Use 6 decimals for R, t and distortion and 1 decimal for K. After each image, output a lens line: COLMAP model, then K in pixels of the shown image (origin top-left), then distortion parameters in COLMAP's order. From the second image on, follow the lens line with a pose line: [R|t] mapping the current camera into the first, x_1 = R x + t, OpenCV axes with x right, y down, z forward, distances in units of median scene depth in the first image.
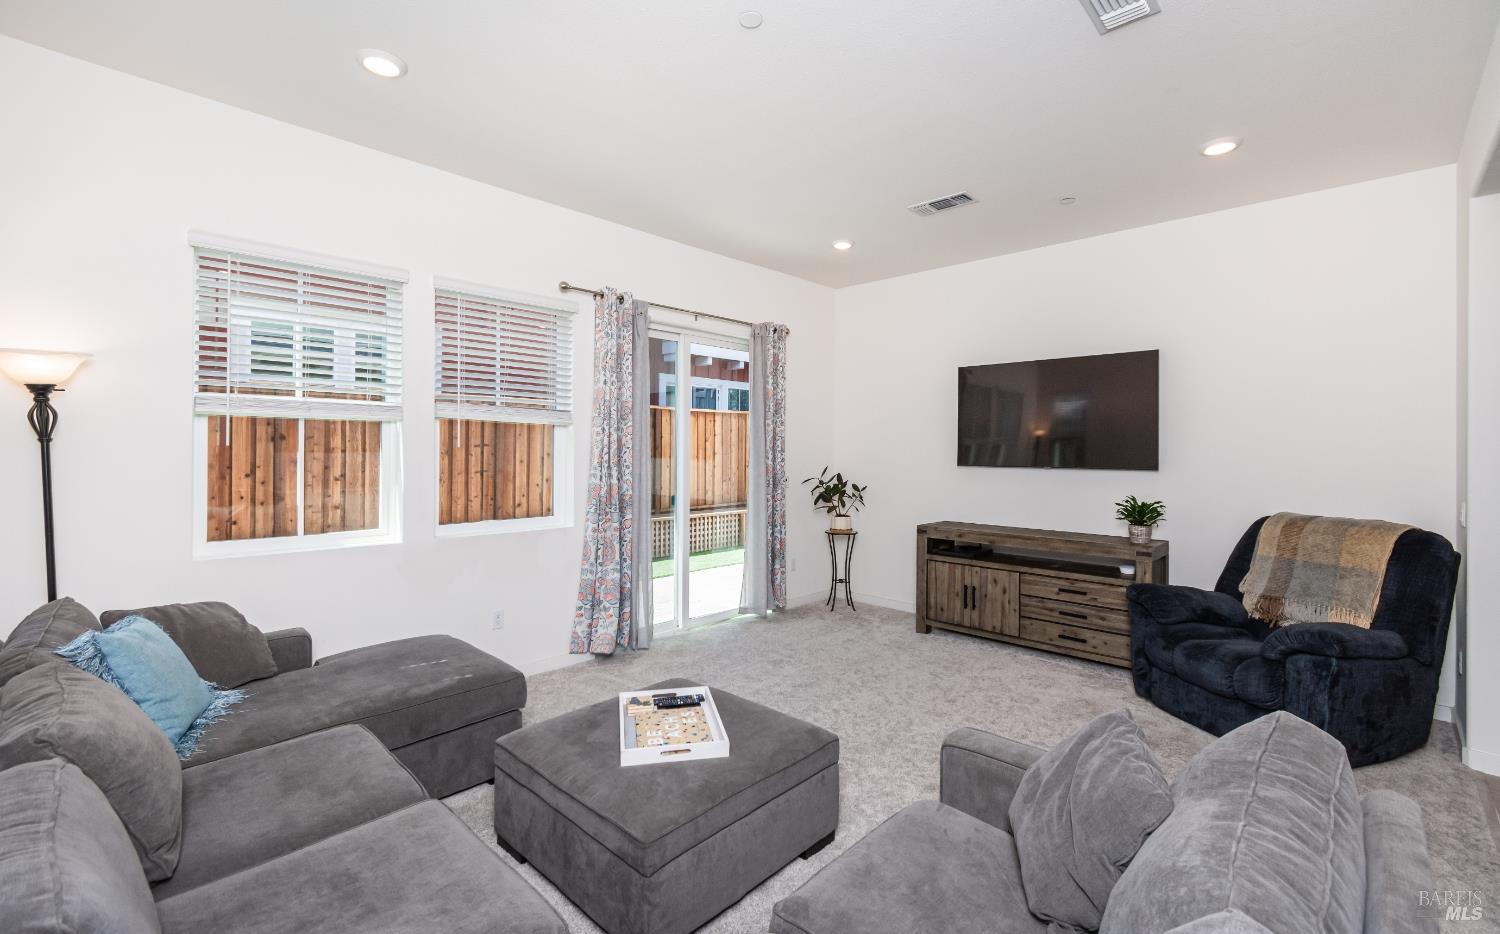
lens RADIAL K [[654.9, 0, 730.7], [0, 654.9, 445.6], [0, 0, 1]] dist [0.000129, -0.000620]
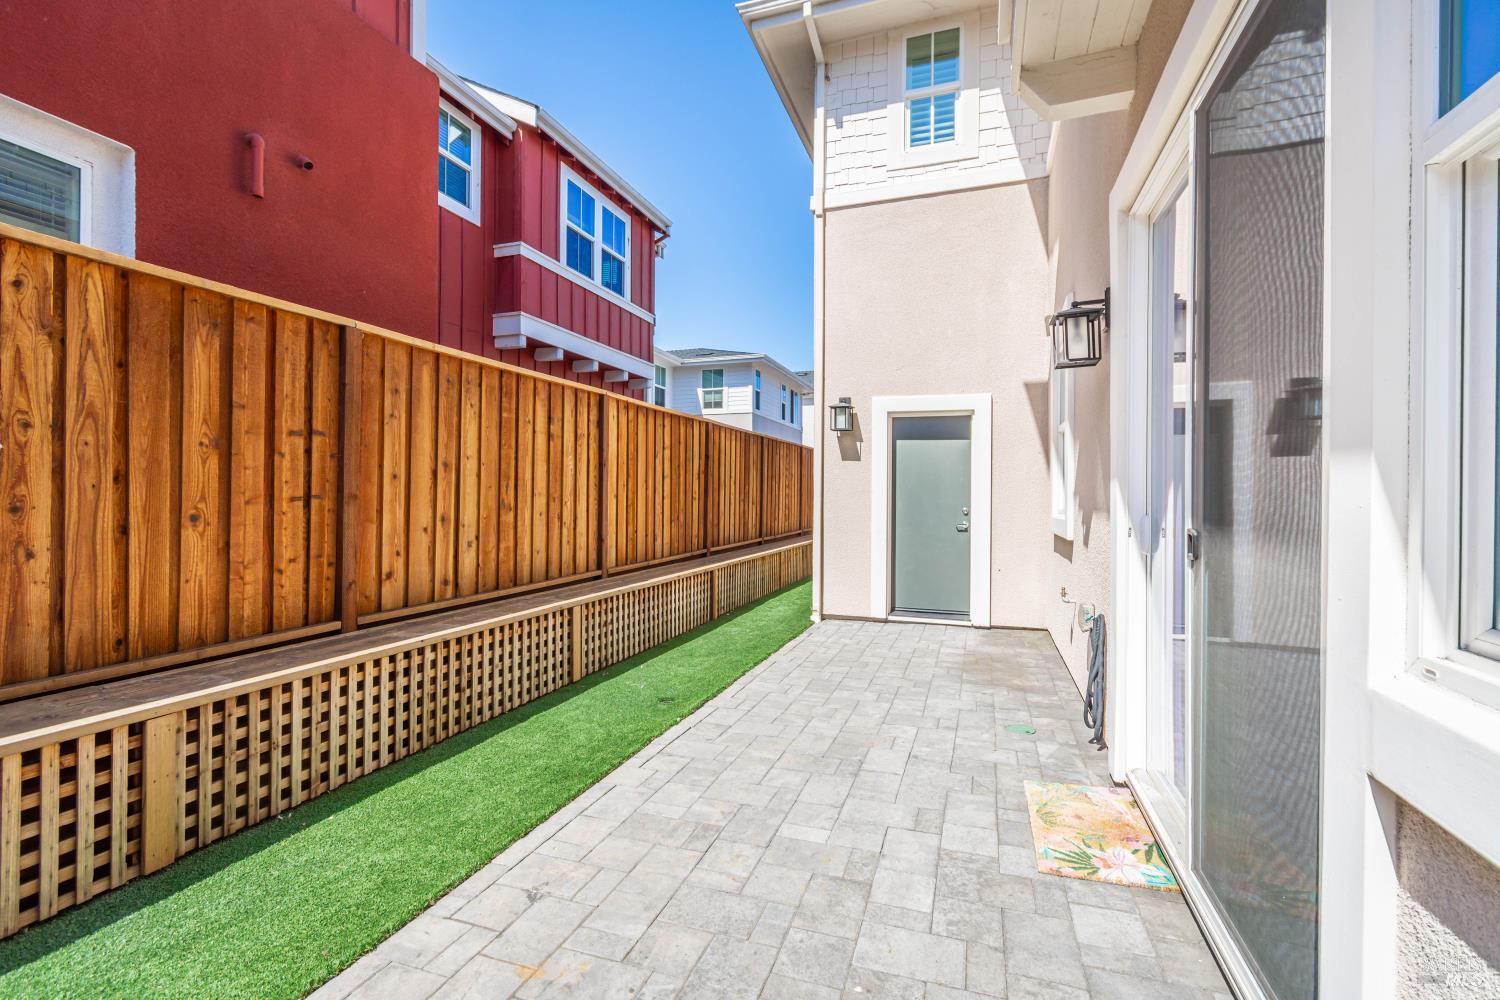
lens RADIAL K [[688.4, 0, 752.5], [0, 688.4, 500.6], [0, 0, 1]] dist [0.005005, 0.000251]
pose [[0.900203, -0.007174, 0.435411, -0.530984], [0.004036, 0.999959, 0.008130, 0.065568], [-0.435451, -0.005561, 0.900195, 0.827651]]
